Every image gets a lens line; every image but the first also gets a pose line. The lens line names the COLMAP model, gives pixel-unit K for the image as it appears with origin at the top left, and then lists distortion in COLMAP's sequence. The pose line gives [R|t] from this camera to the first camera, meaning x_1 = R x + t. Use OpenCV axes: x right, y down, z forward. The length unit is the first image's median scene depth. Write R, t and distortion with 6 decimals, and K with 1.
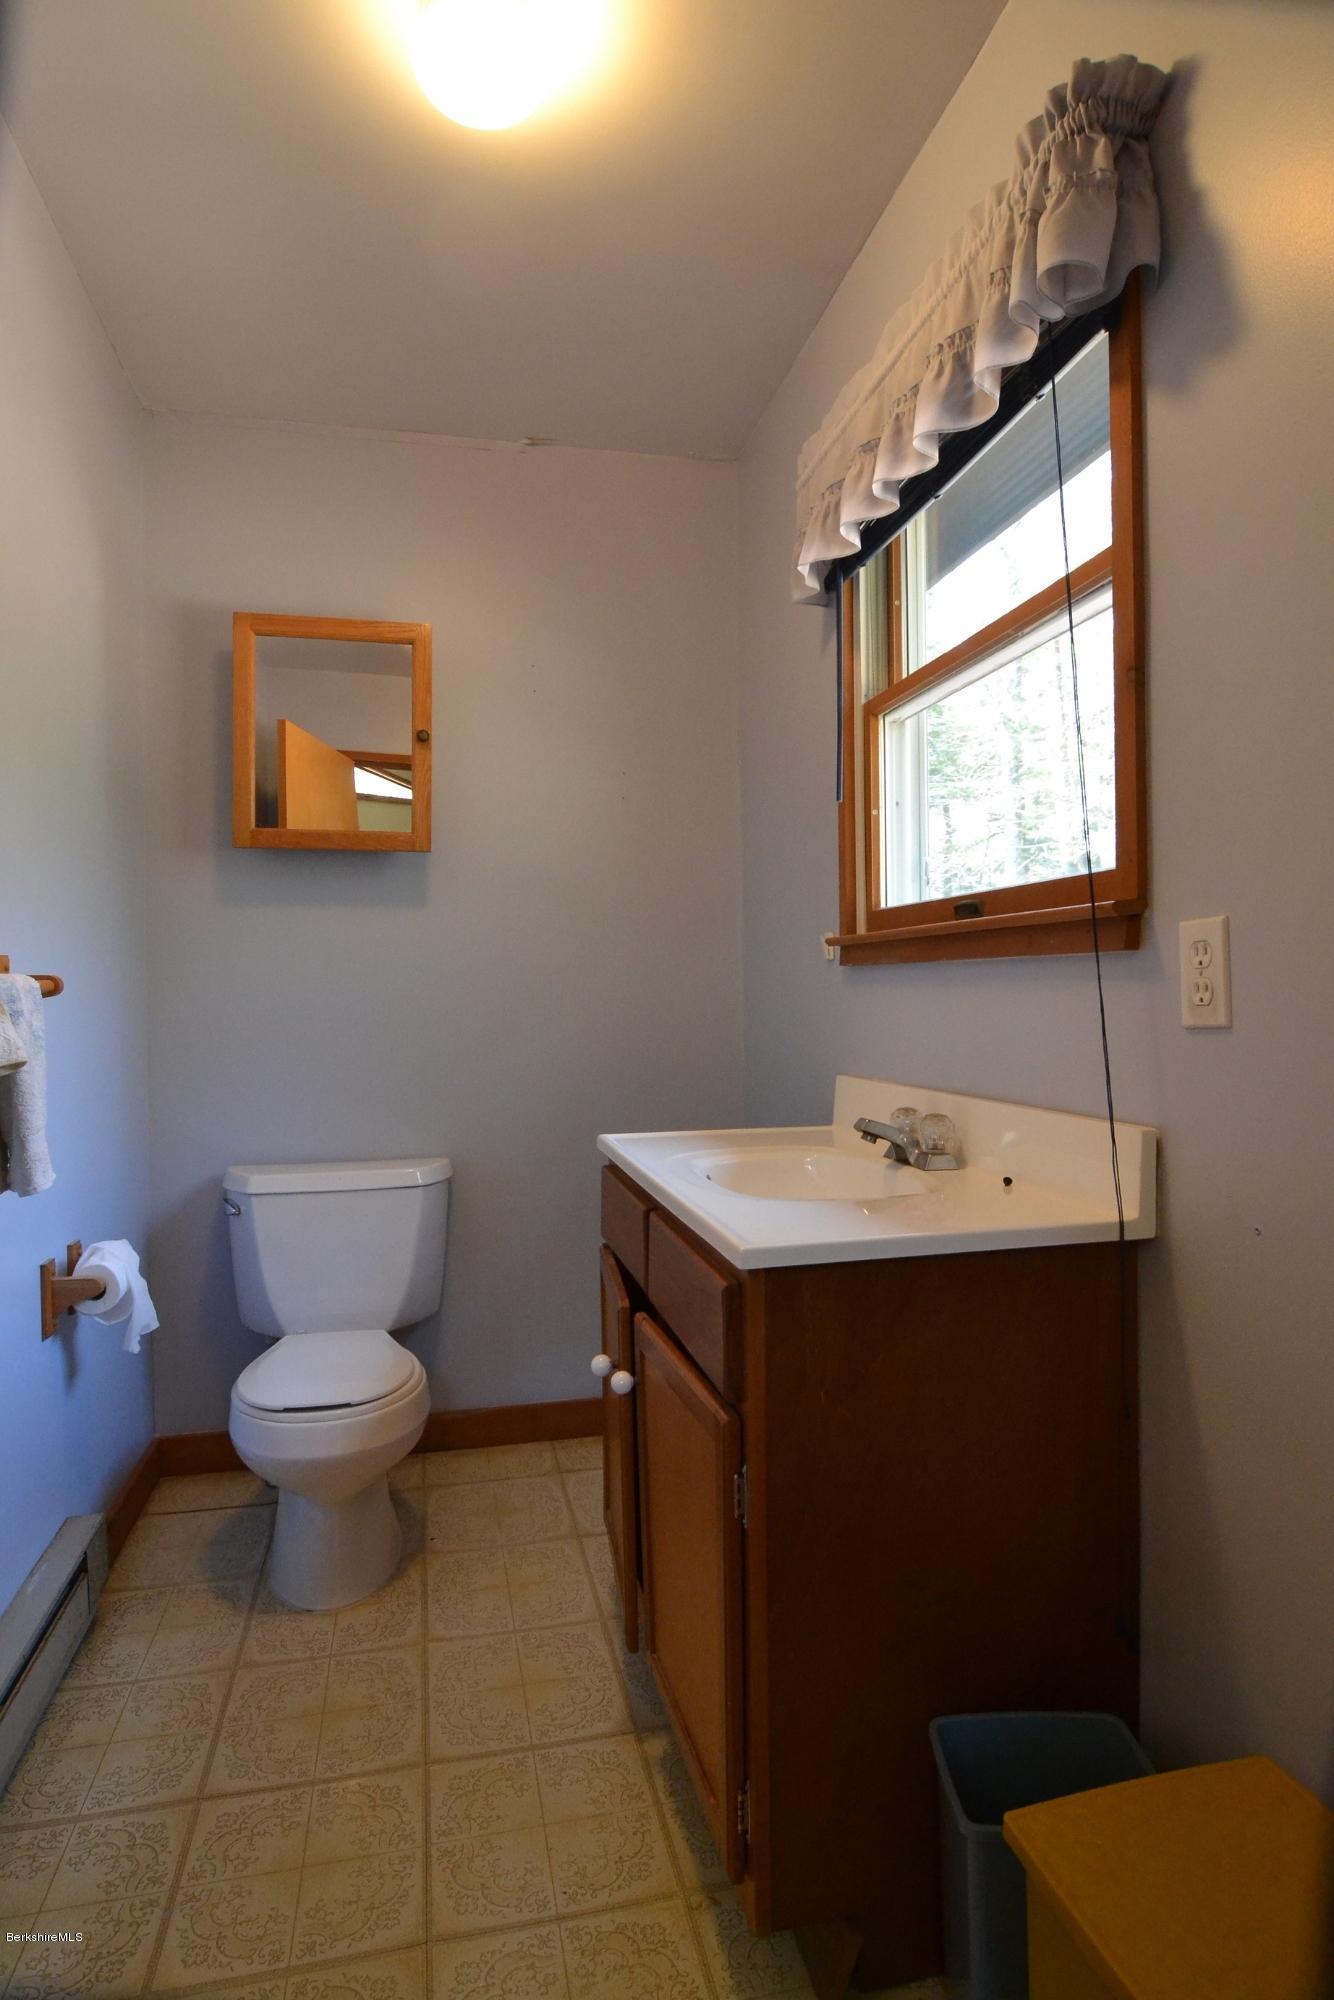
lens RADIAL K [[1133.3, 0, 679.5], [0, 1133.3, 1000.5], [0, 0, 1]] dist [-0.047088, 0.019686]
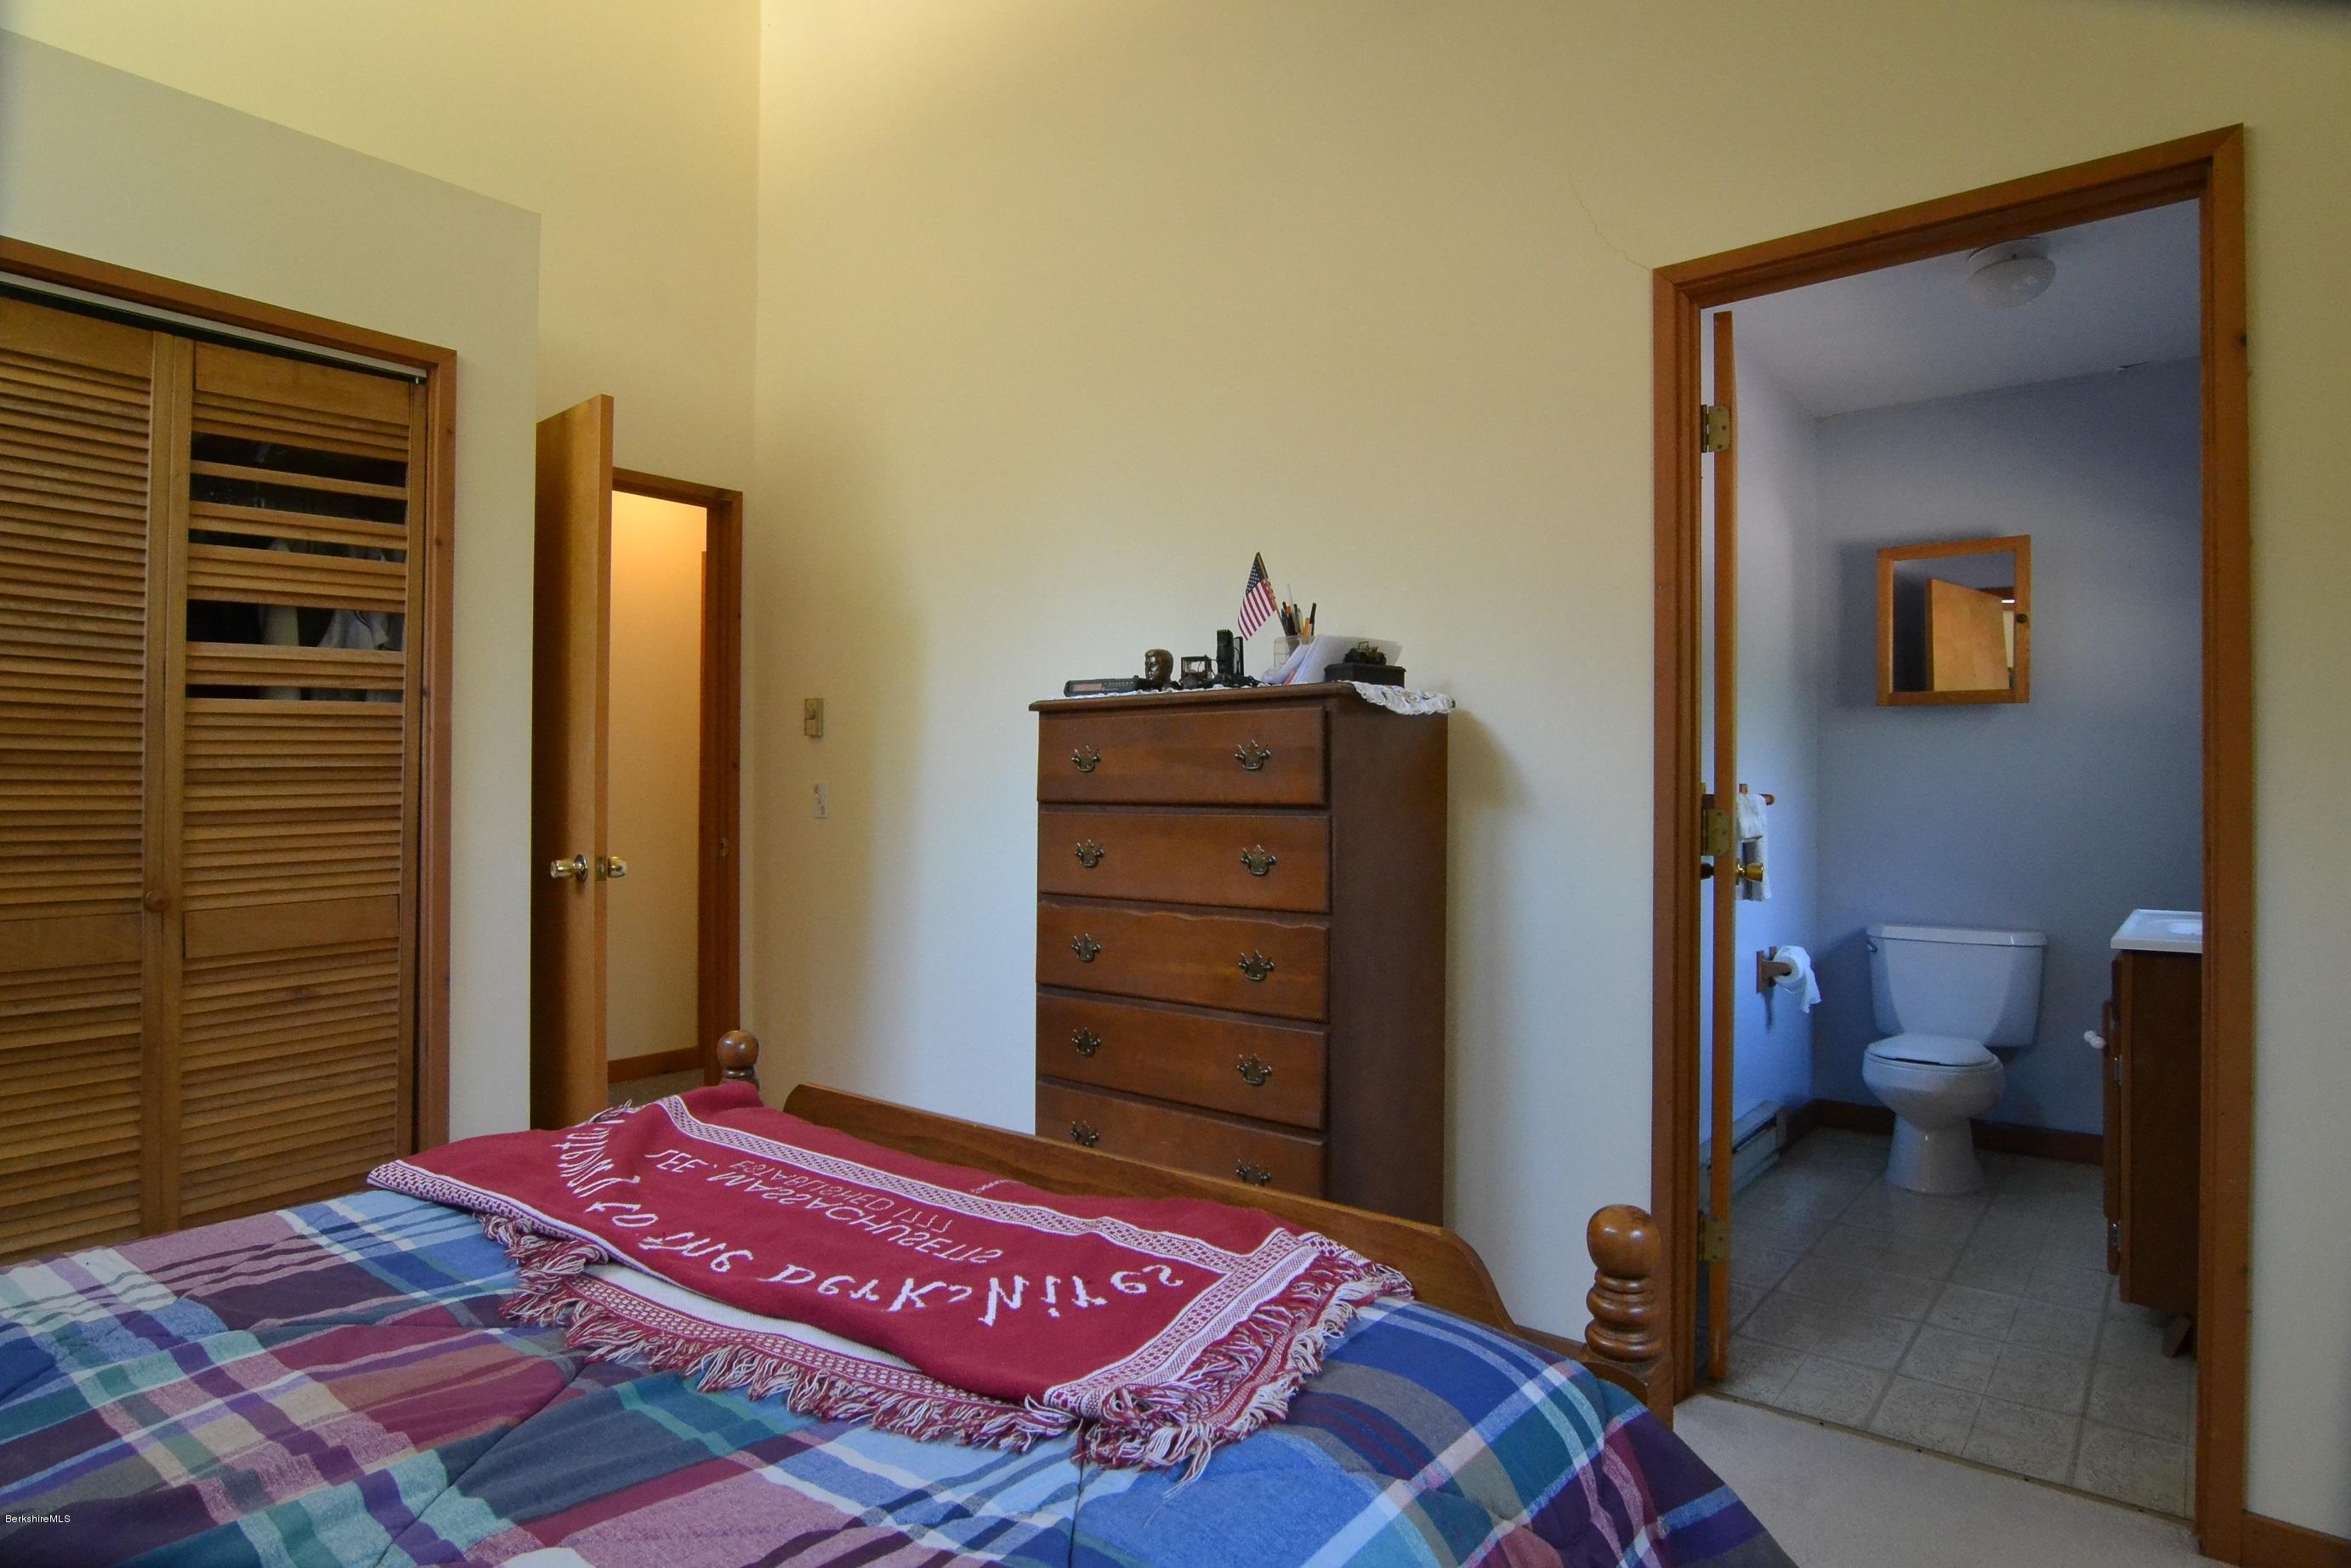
lens RADIAL K [[1332.3, 0, 1175.5], [0, 1332.3, 784.0], [0, 0, 1]] dist [-0.047088, 0.019686]
pose [[0.628430, 0.005070, -0.777849, 0.470886], [-0.020246, 0.999747, -0.009841, 0.003228], [0.777602, 0.021933, 0.628374, -1.020398]]
